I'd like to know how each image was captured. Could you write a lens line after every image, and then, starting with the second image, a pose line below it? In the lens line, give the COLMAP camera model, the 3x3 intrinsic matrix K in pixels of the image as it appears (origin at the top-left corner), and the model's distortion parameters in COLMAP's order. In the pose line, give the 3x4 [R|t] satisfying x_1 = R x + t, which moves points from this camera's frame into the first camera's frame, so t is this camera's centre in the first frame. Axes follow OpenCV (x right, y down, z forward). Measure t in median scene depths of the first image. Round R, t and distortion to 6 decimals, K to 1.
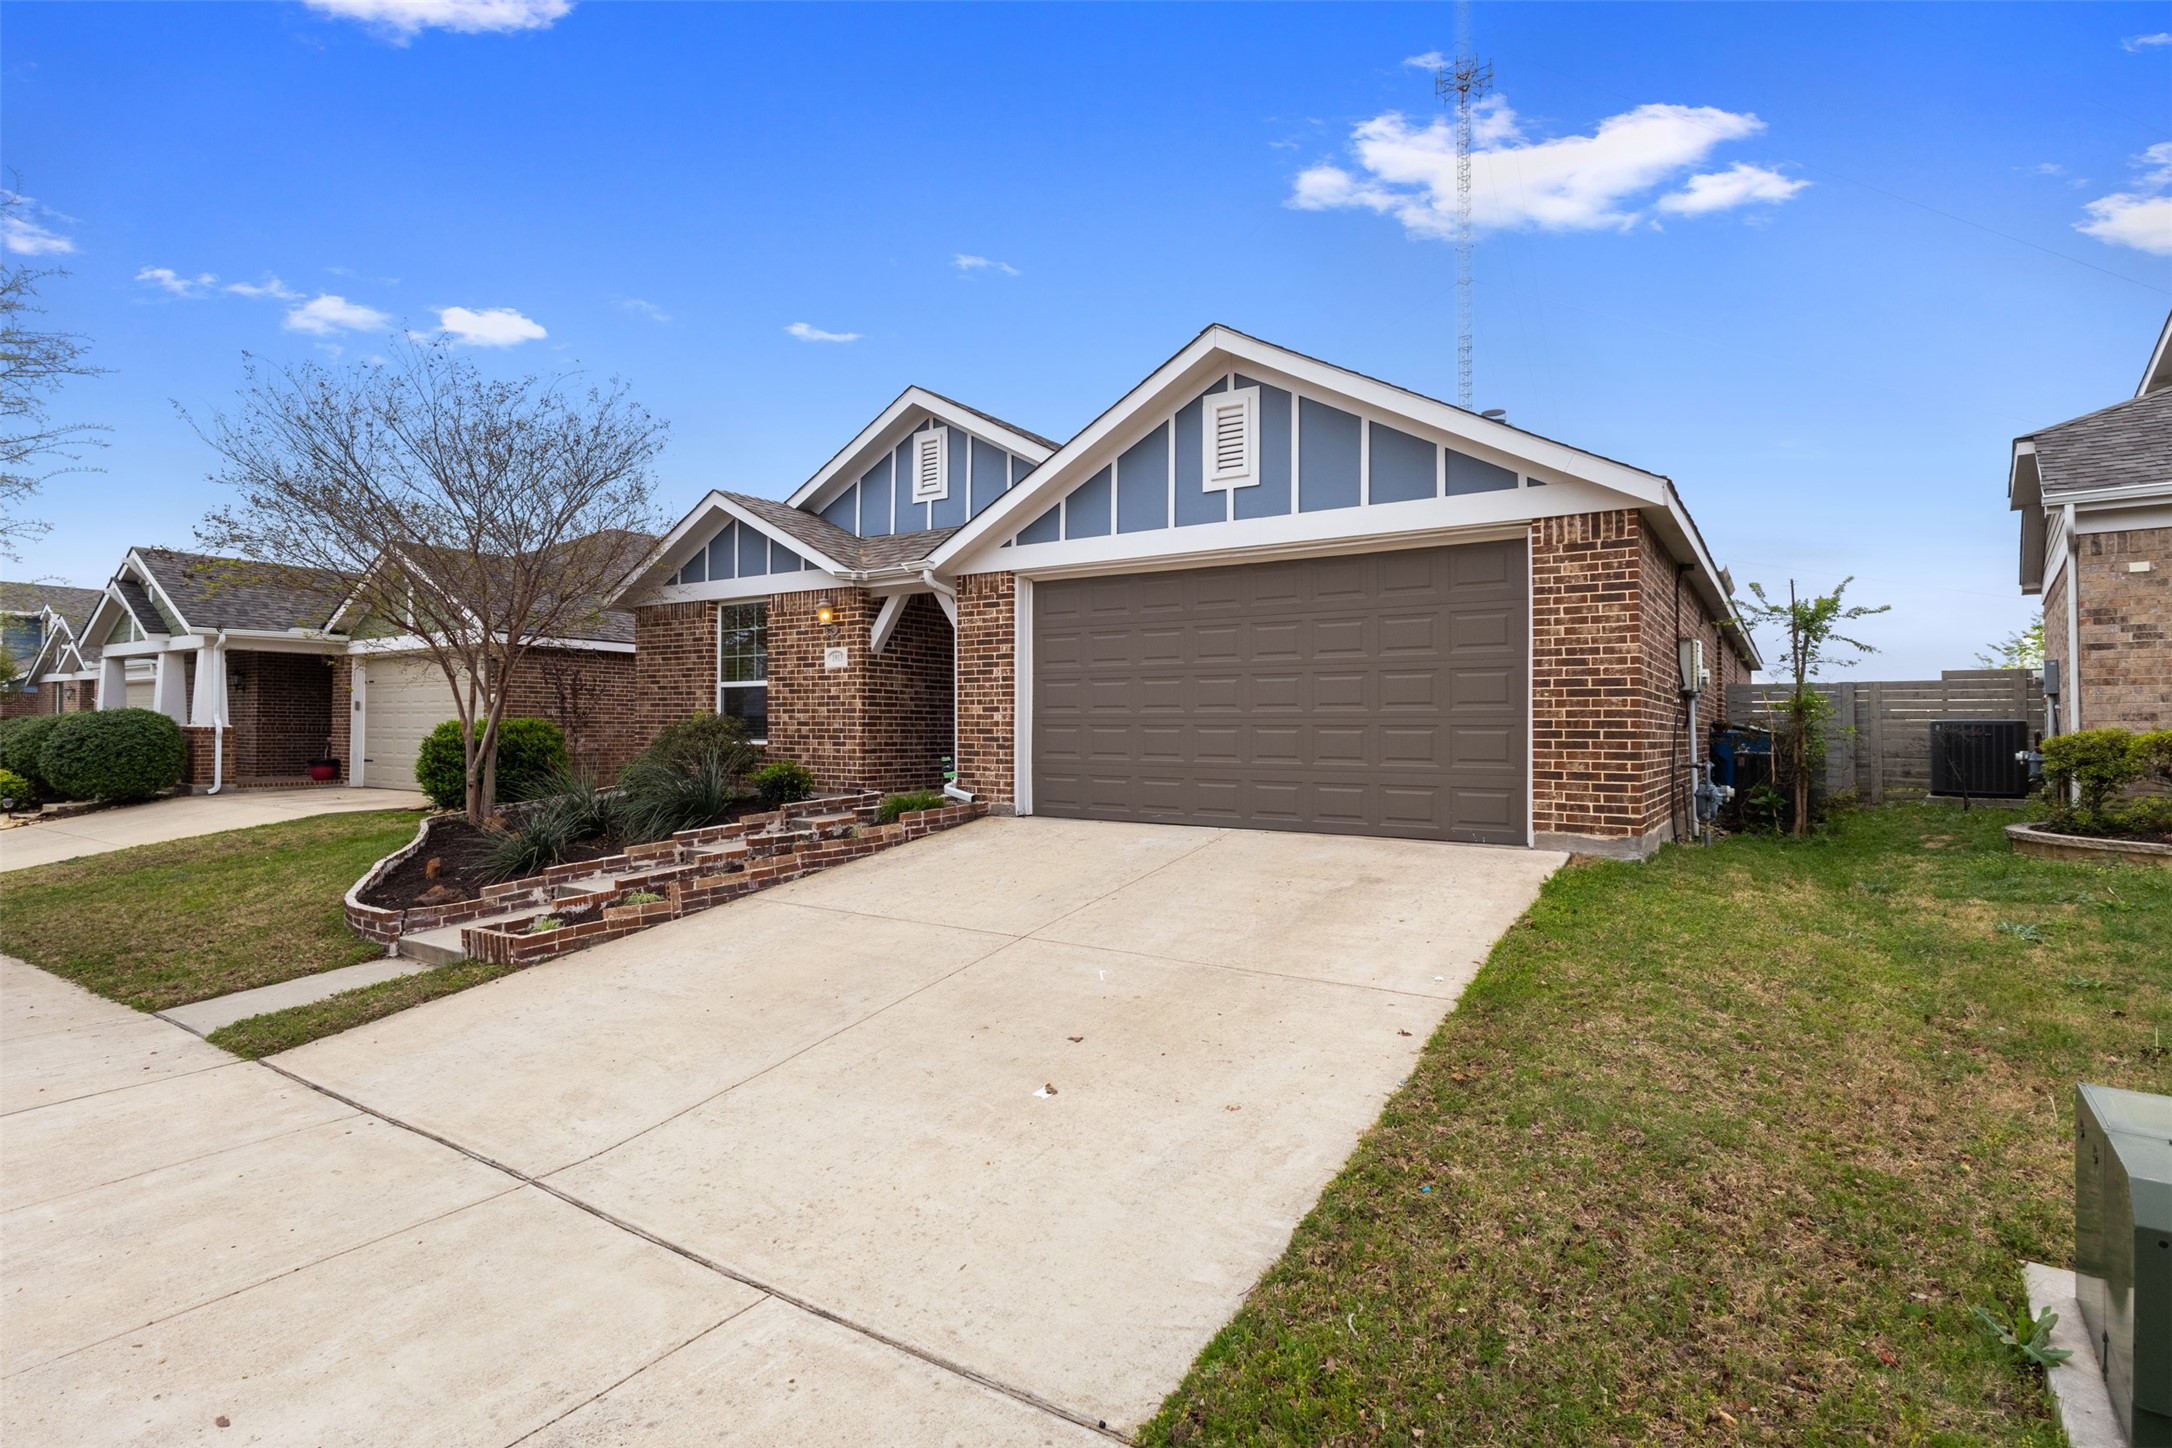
lens RADIAL K [[1056.4, 0, 1087.9], [0, 1056.4, 731.3], [0, 0, 1]] dist [-0.004317, 0.000867]
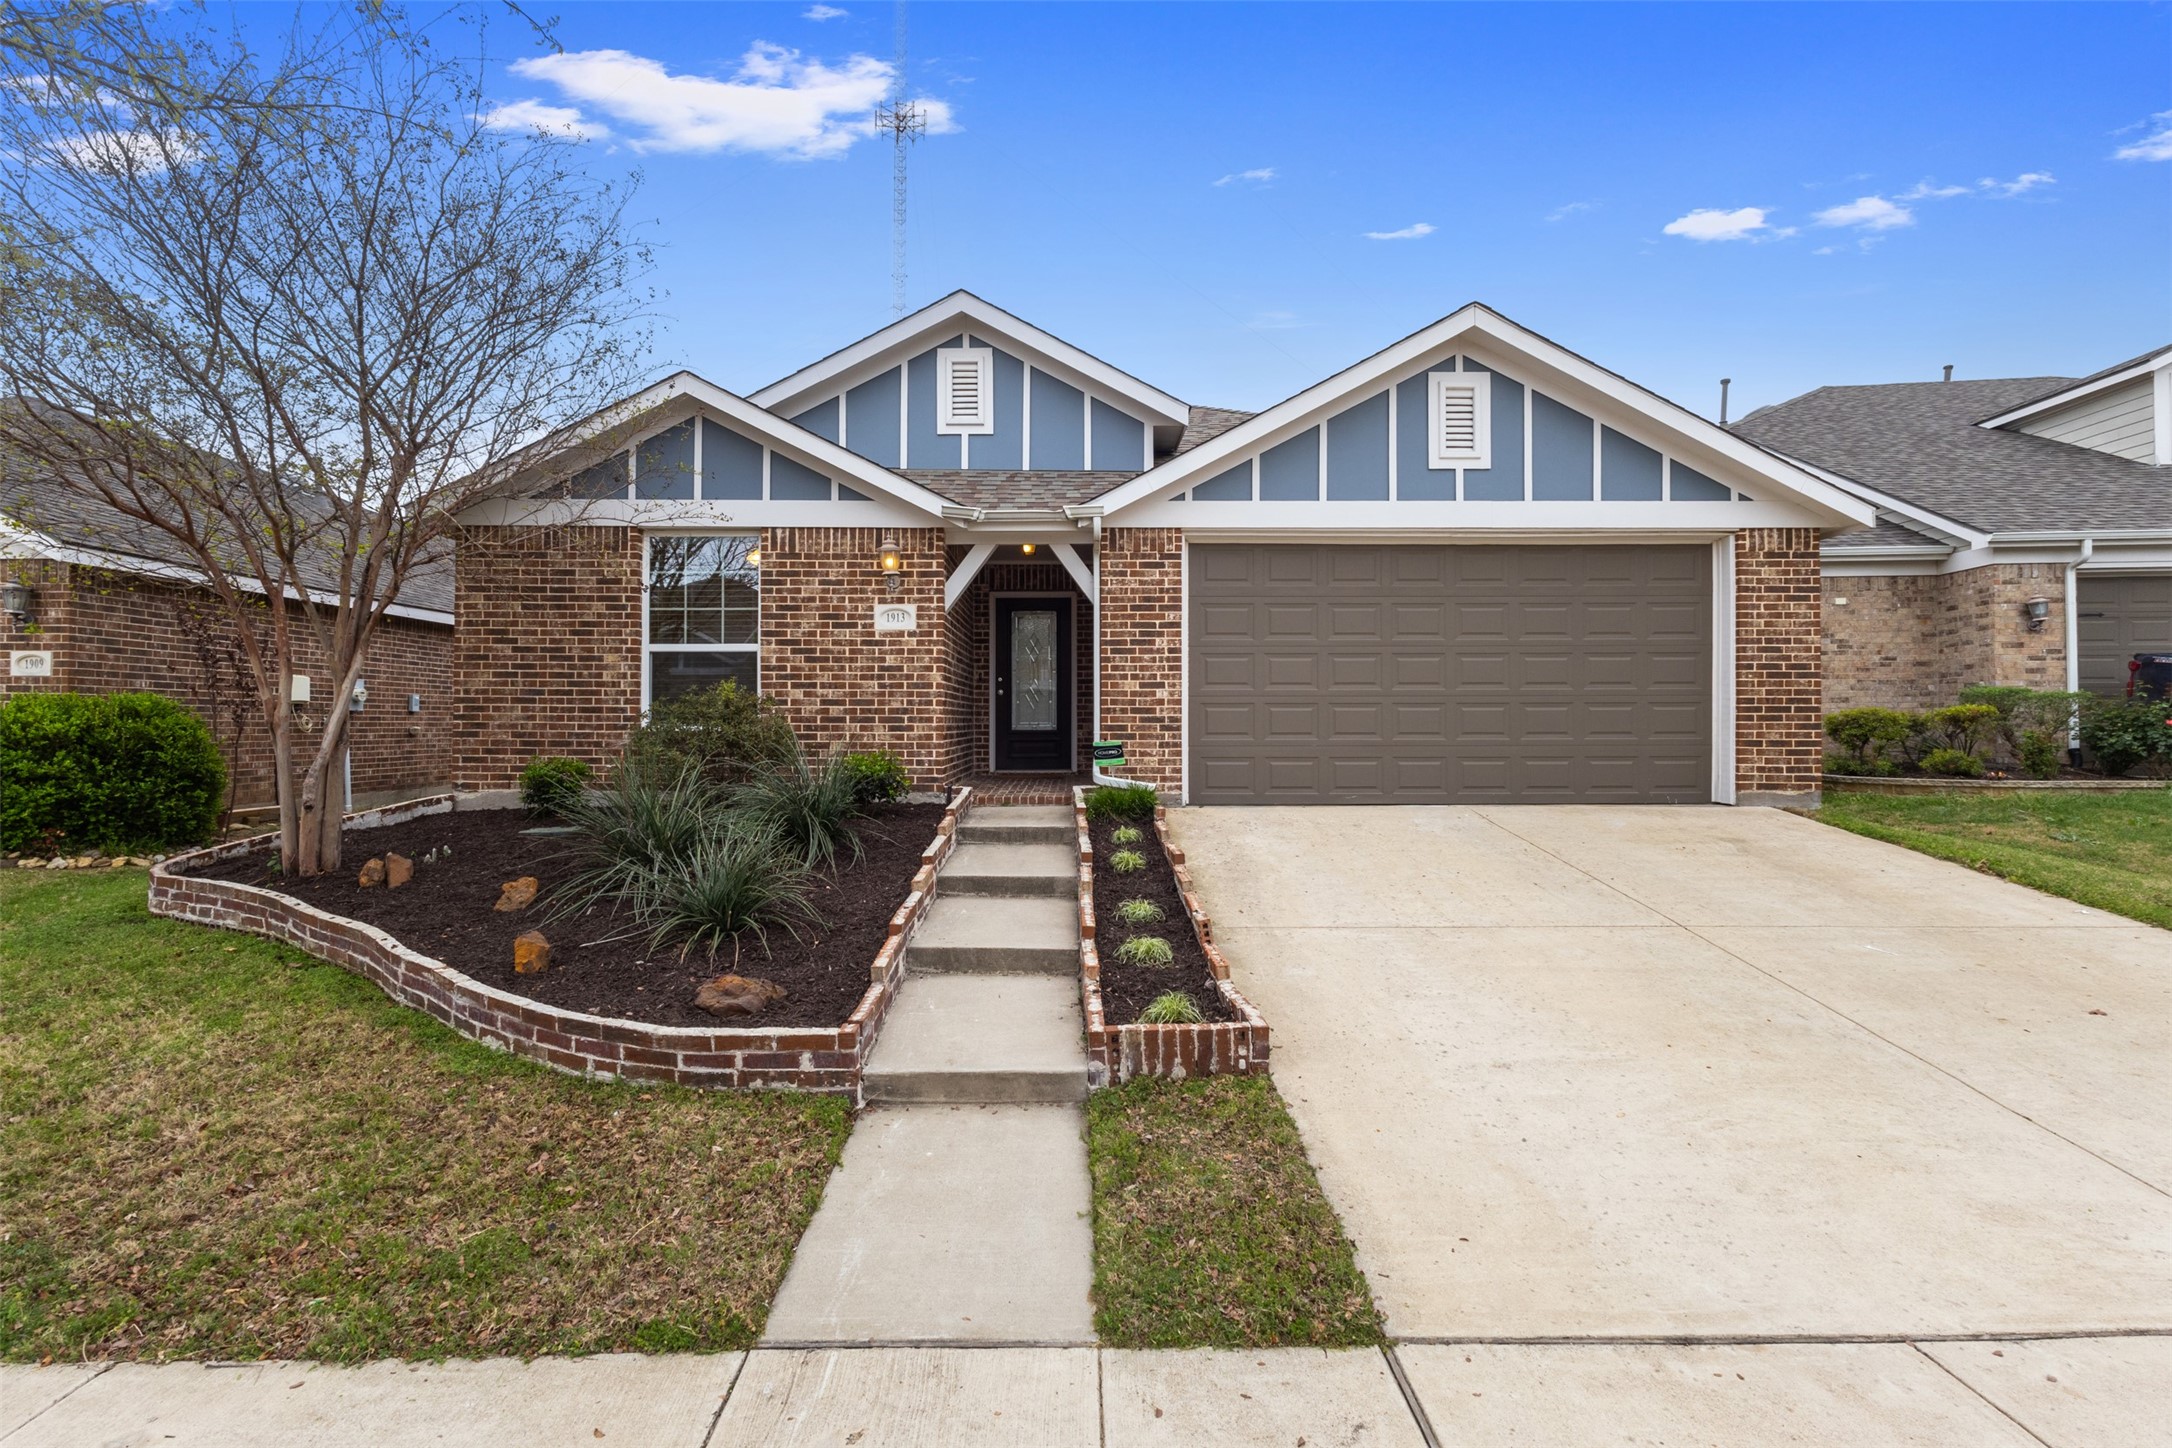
lens RADIAL K [[1001.3, 0, 1089.4], [0, 1001.3, 717.9], [0, 0, 1]] dist [0.005616, -0.001099]
pose [[0.826015, -0.003645, 0.563637, -0.713066], [0.006271, 0.999977, -0.002723, 0.009448], [-0.563614, 0.005784, 0.826018, 0.415673]]
